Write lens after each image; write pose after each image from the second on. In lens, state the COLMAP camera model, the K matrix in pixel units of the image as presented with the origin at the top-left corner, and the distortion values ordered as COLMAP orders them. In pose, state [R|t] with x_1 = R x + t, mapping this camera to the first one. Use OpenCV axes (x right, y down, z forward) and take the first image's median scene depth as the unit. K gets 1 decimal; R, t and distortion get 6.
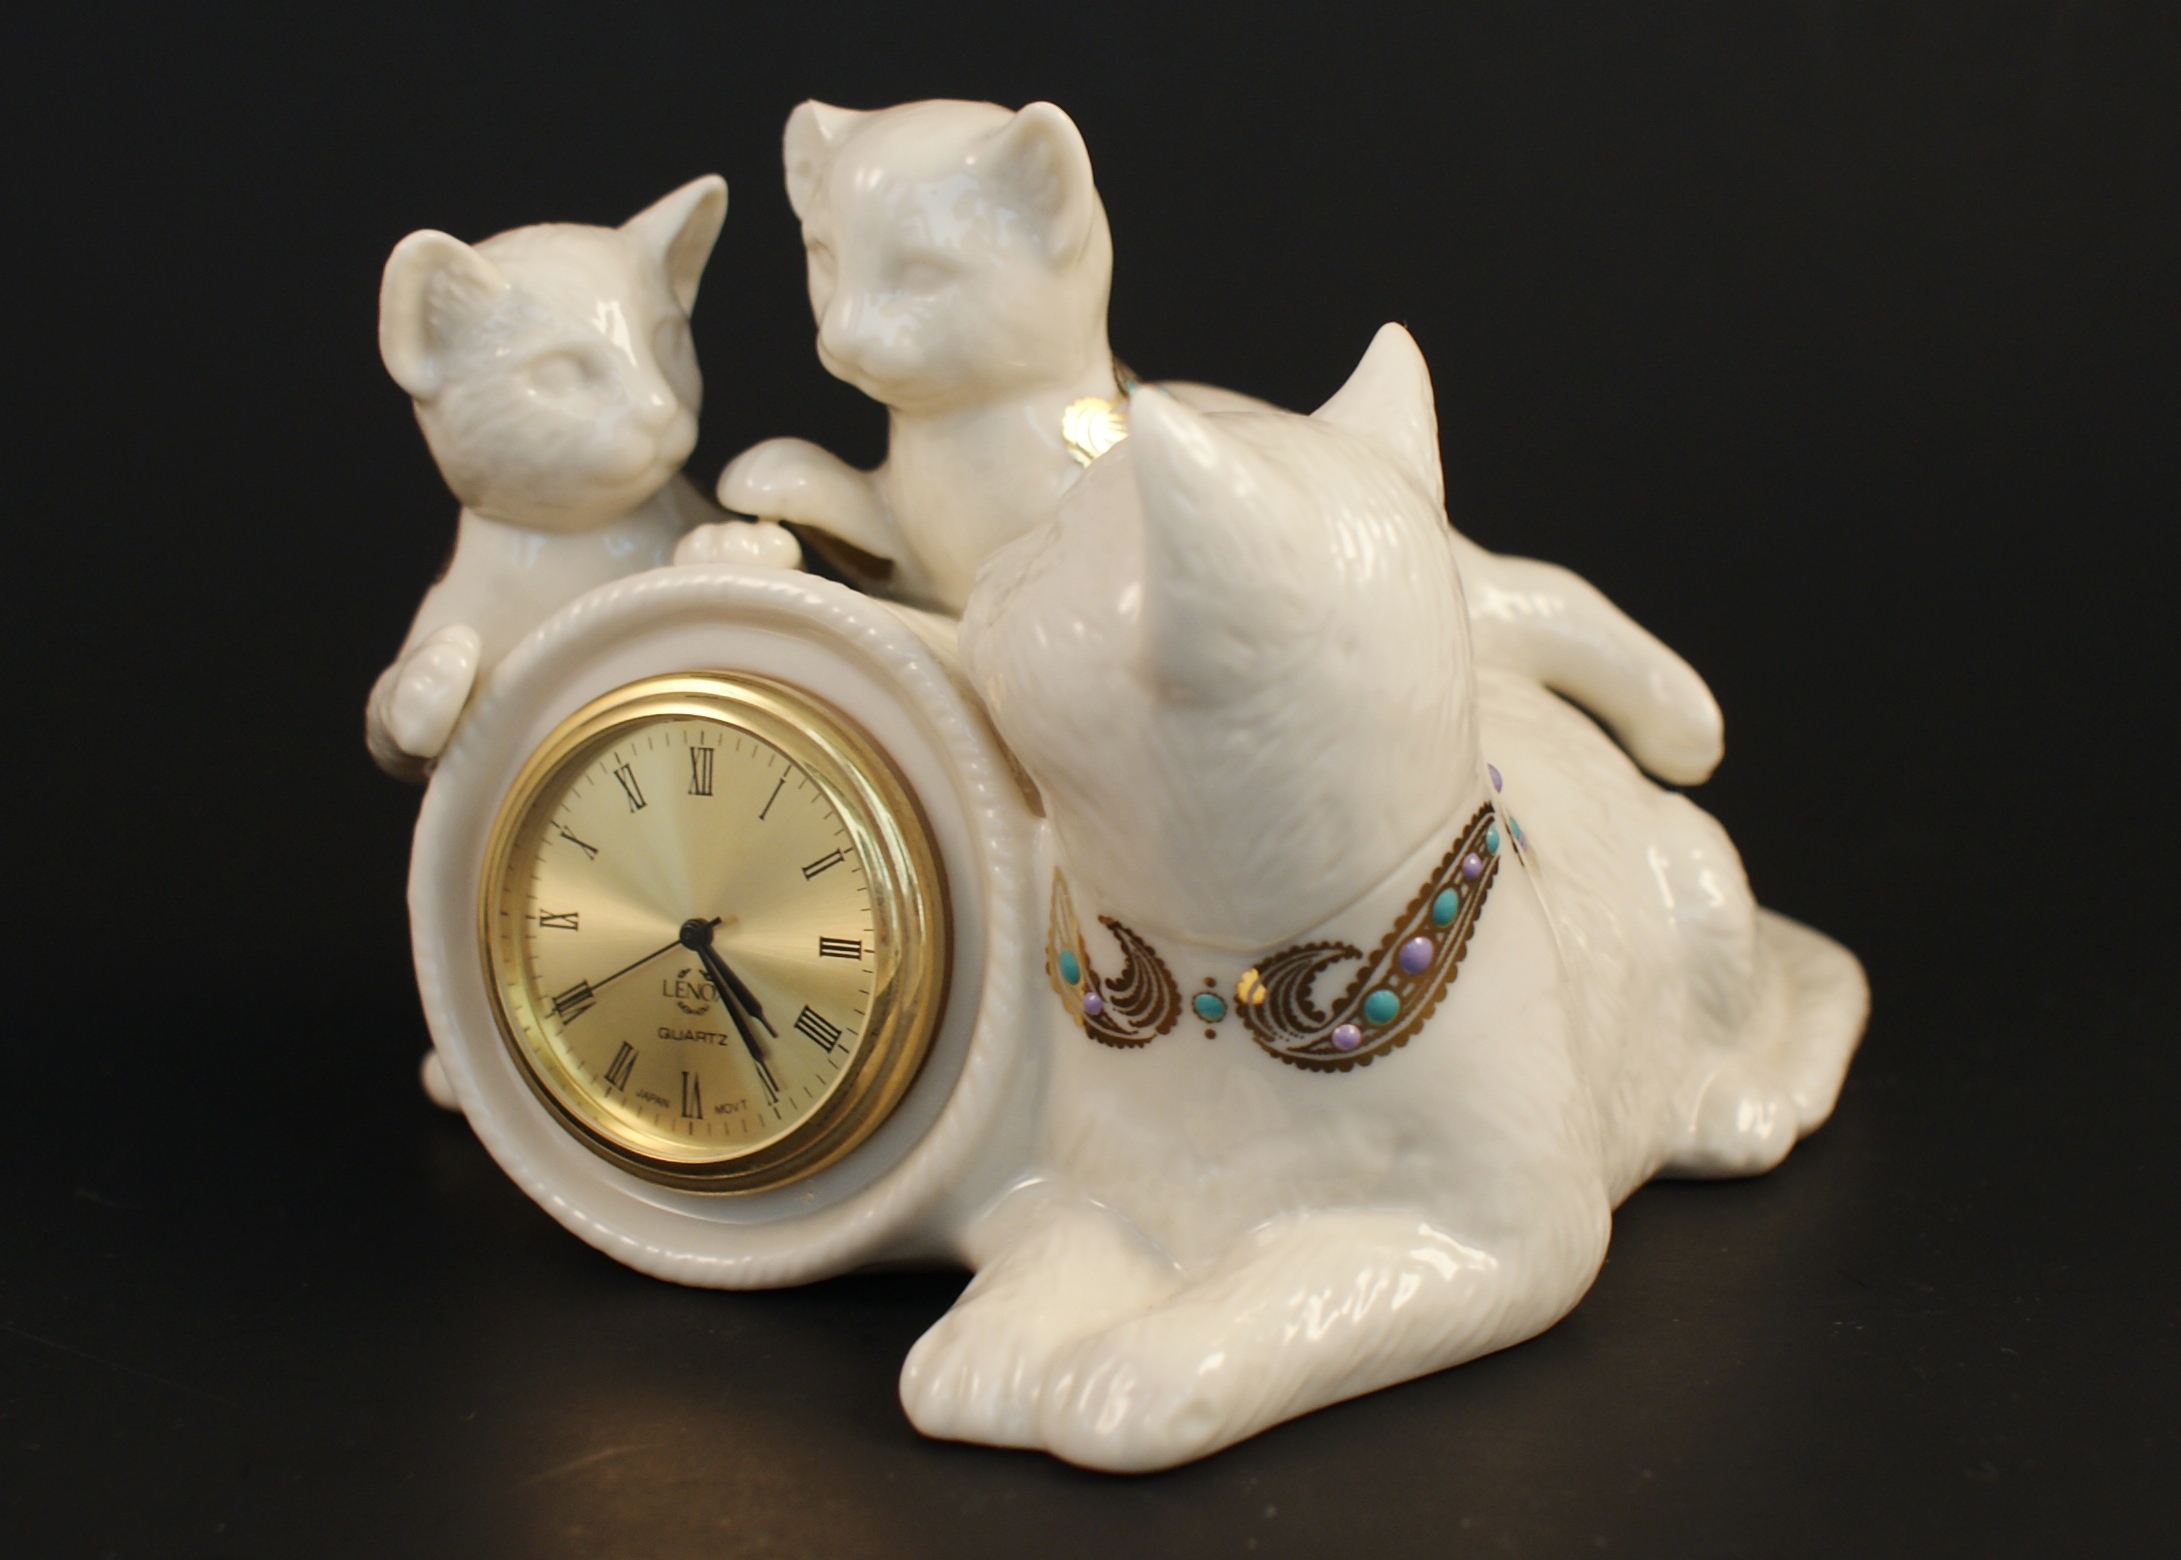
lens RADIAL K [[3183.8, 0, 1098.1], [0, 3183.8, 844.0], [0, 0, 1]] dist [-0.081912, -0.023108]
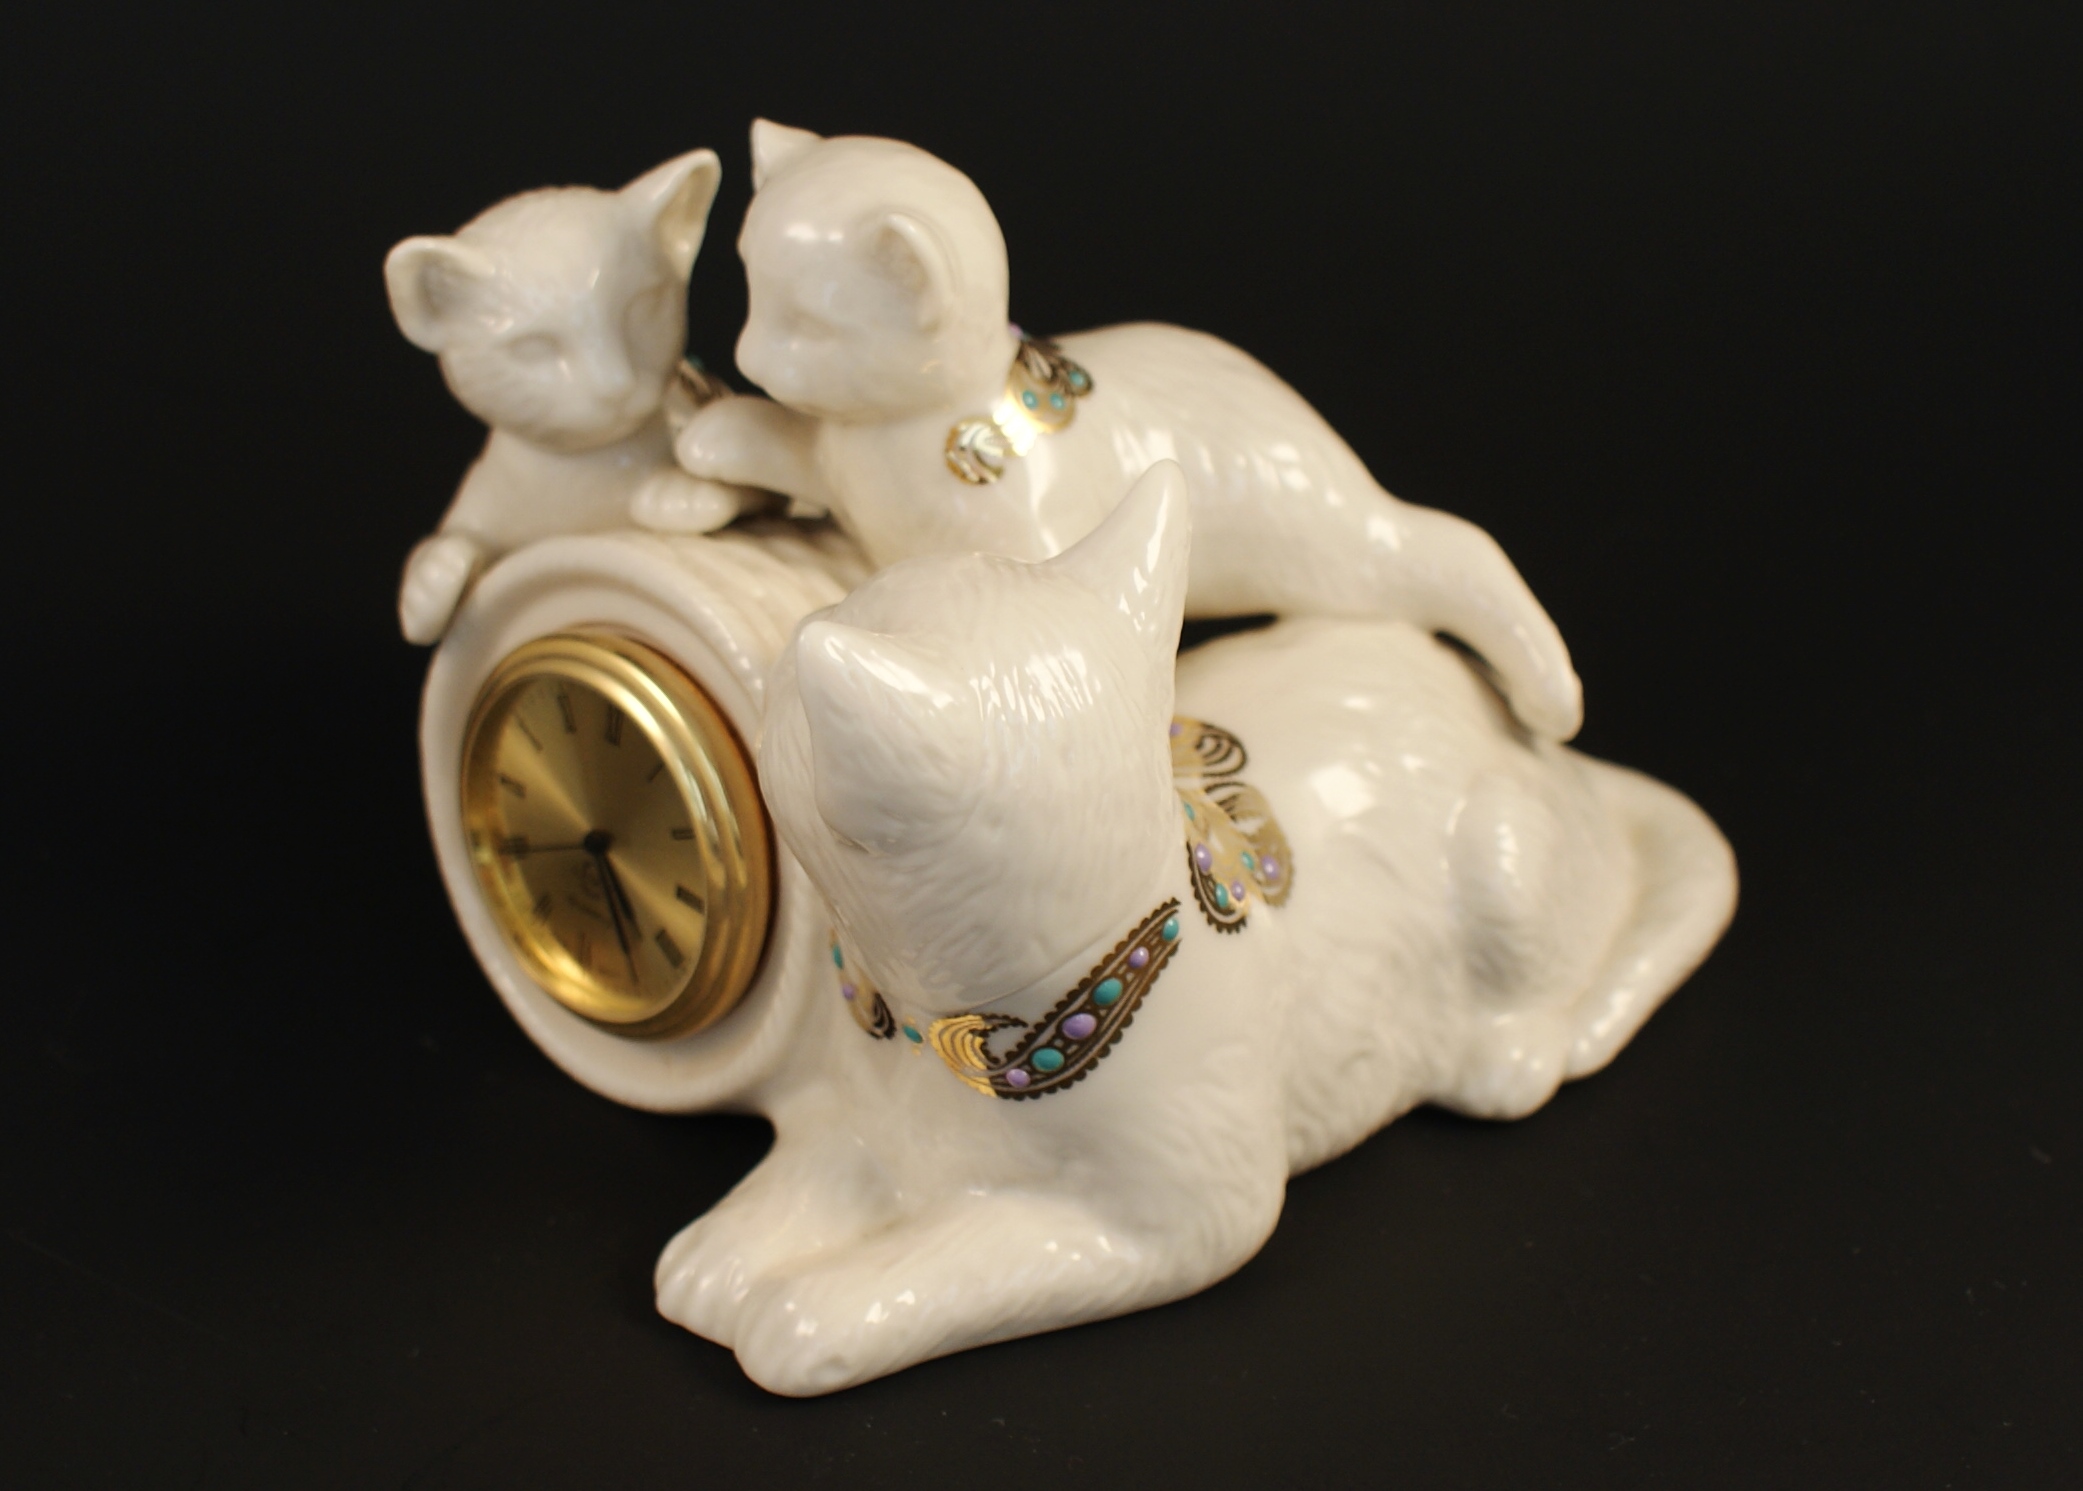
lens RADIAL K [[3040.7, 0, 1048.7], [0, 3040.7, 806.6], [0, 0, 1]] dist [-0.081912, -0.023108]
pose [[0.959489, 0.163415, -0.229513, 0.332367], [-0.086786, 0.946423, 0.311050, -0.392261], [0.268046, -0.278531, 0.922264, -0.041590]]
